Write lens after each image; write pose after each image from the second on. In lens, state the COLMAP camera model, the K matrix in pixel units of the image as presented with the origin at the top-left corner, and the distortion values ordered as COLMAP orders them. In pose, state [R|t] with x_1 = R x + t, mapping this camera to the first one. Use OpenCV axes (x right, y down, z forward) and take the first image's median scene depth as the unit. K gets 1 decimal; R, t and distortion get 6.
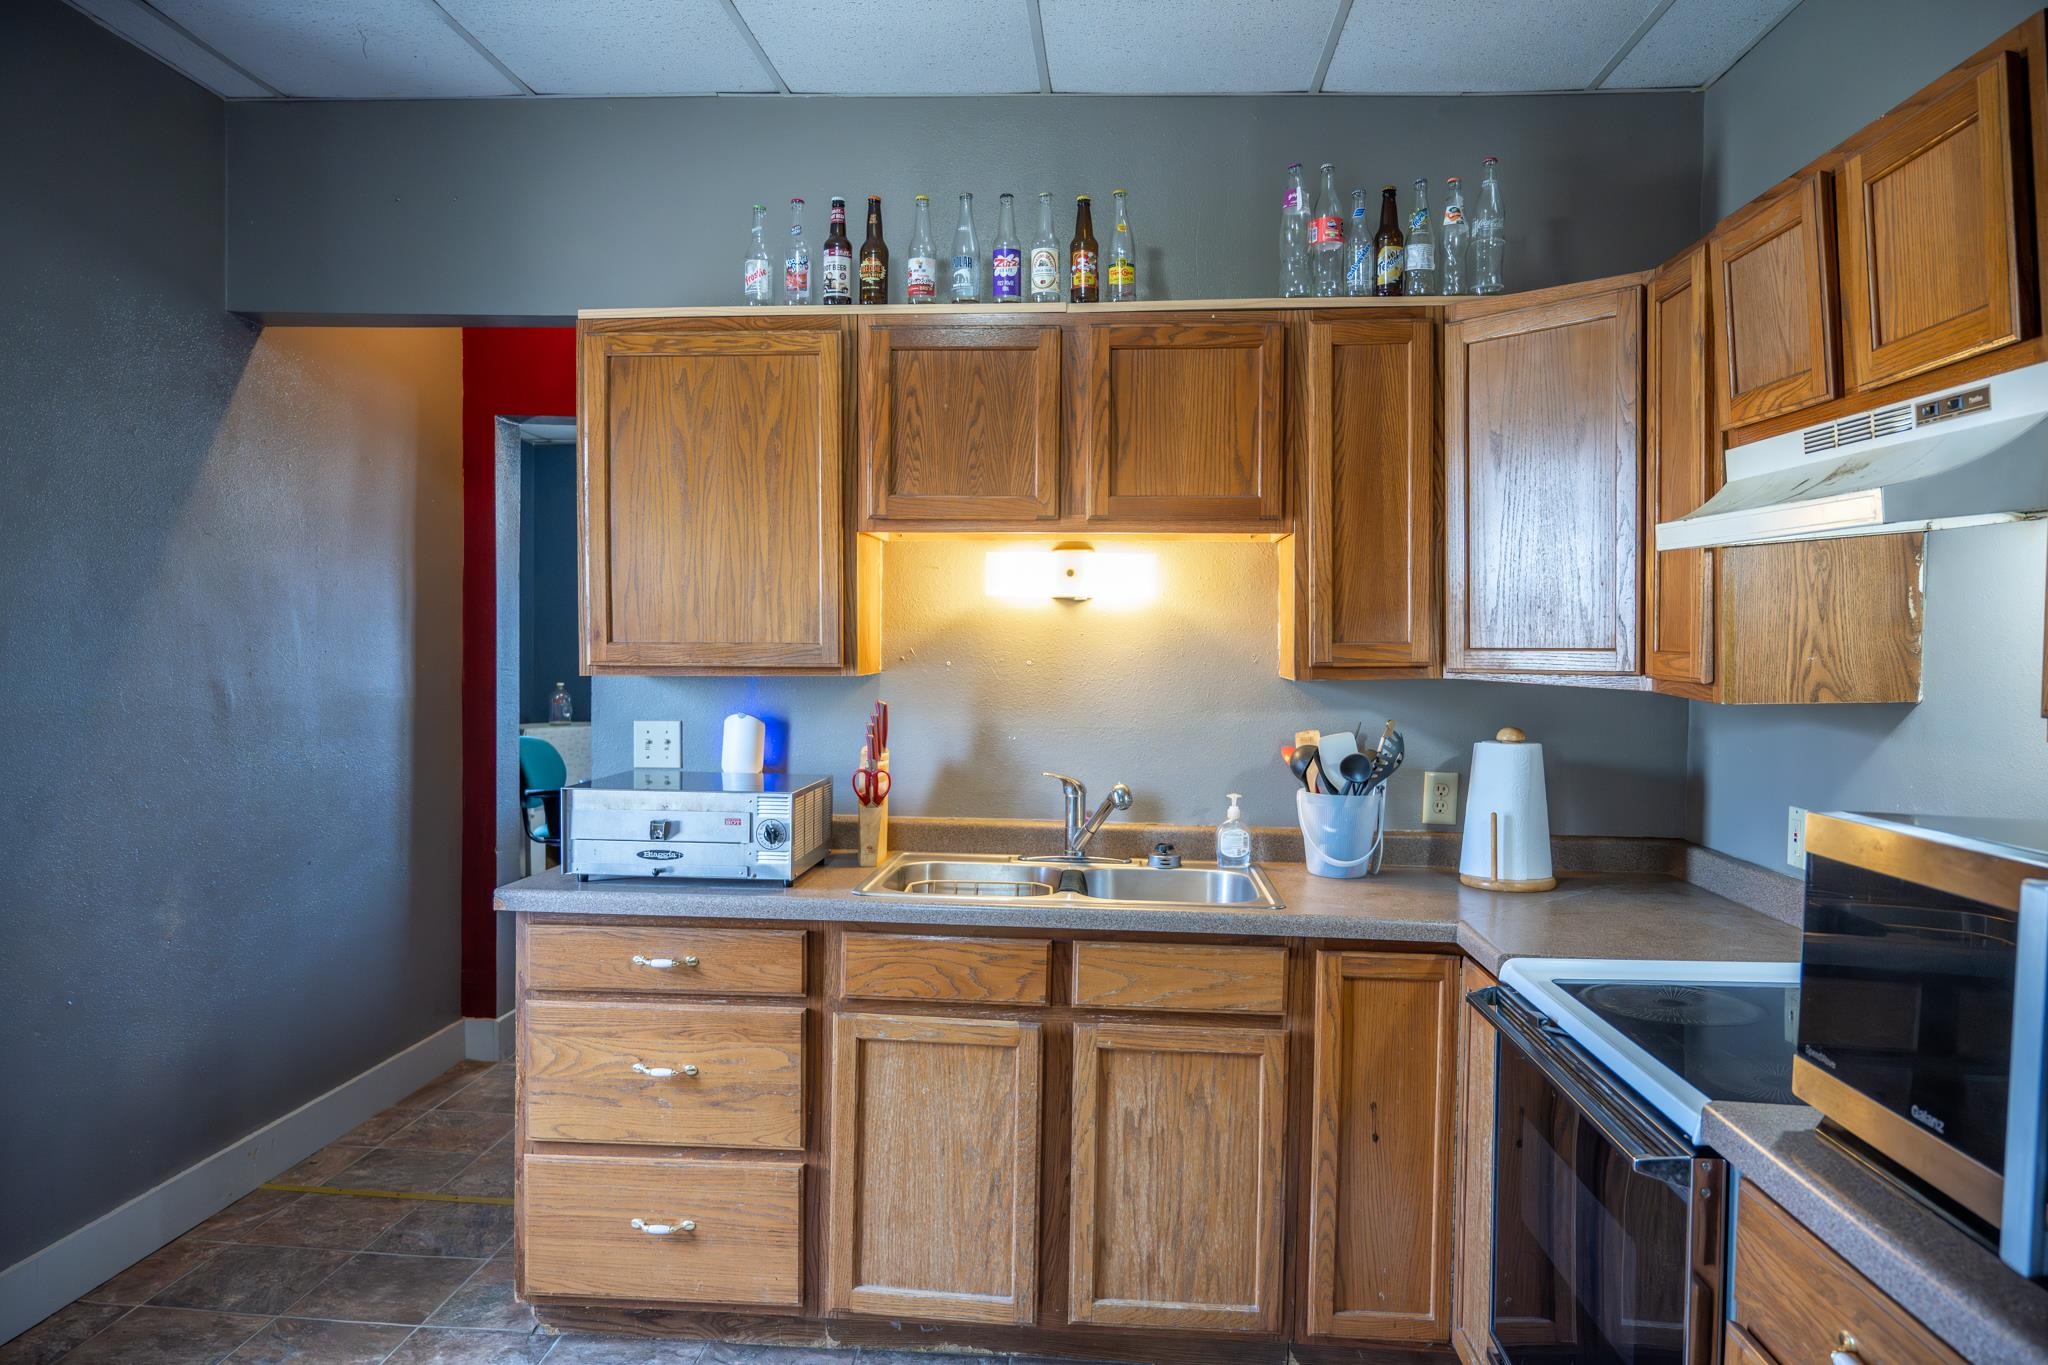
lens RADIAL K [[1367.4, 0, 1019.5], [0, 1367.4, 697.7], [0, 0, 1]] dist [-0.005514, 0.003616]
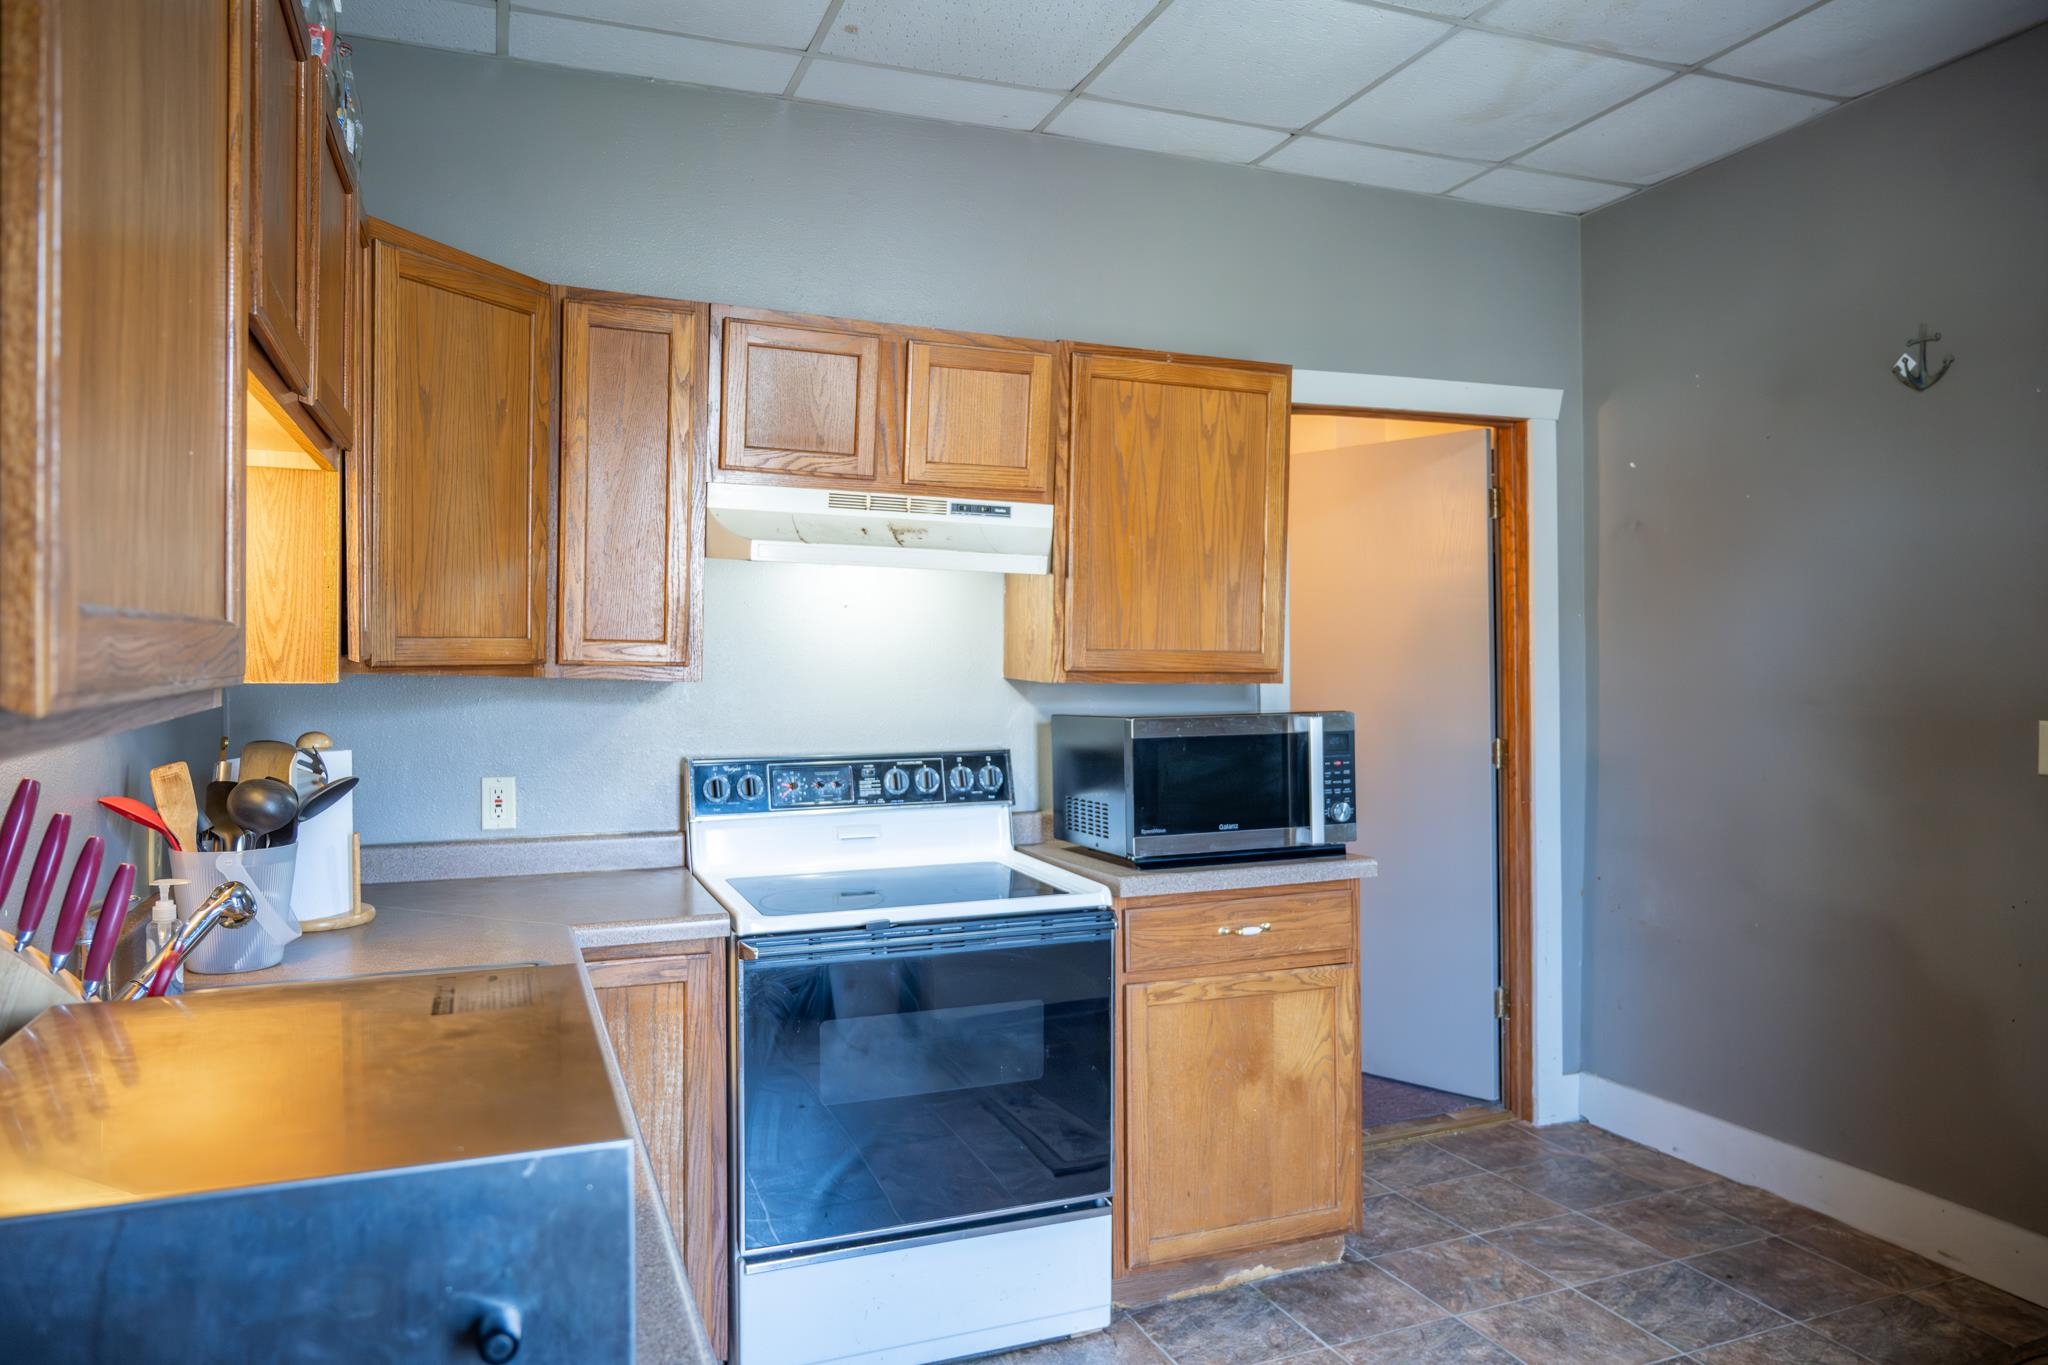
lens RADIAL K [[1377.0, 0, 1024.6], [0, 1377.0, 703.7], [0, 0, 1]] dist [-0.014685, 0.007878]
pose [[-0.429761, -0.037838, 0.902149, -0.629582], [0.030337, 0.997952, 0.056308, -0.030669], [-0.902433, 0.051568, -0.427733, 1.048493]]
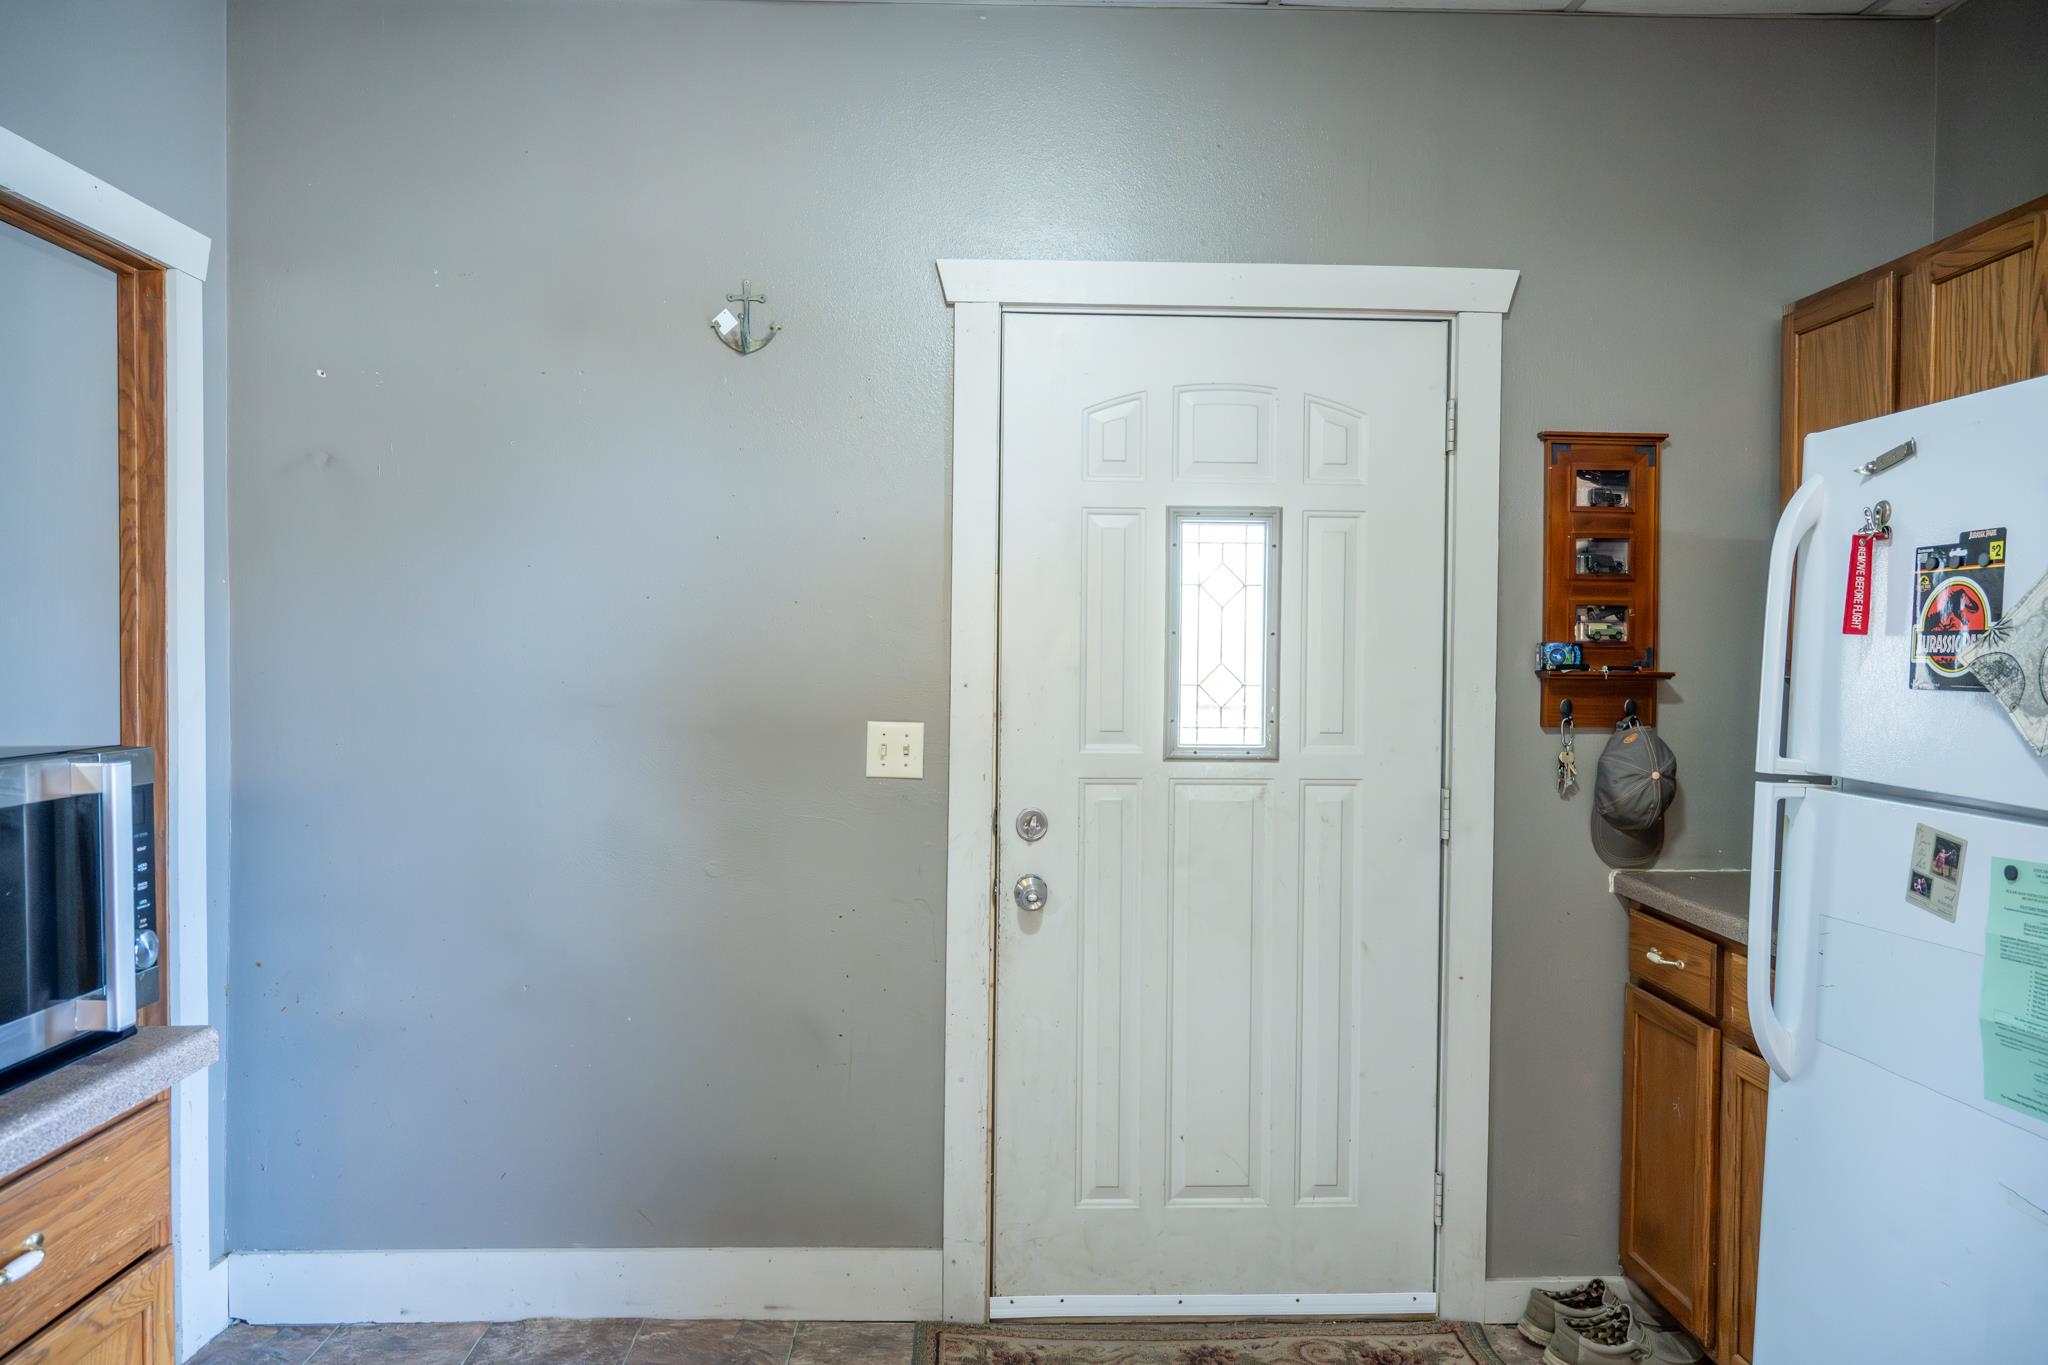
lens RADIAL K [[1367.4, 0, 1019.5], [0, 1367.4, 697.7], [0, 0, 1]] dist [-0.005514, 0.003616]
pose [[-0.993867, -0.024259, -0.107891, -0.006001], [-0.030925, 0.997686, 0.060549, -0.017743], [0.106172, 0.063514, -0.992317, 0.917349]]
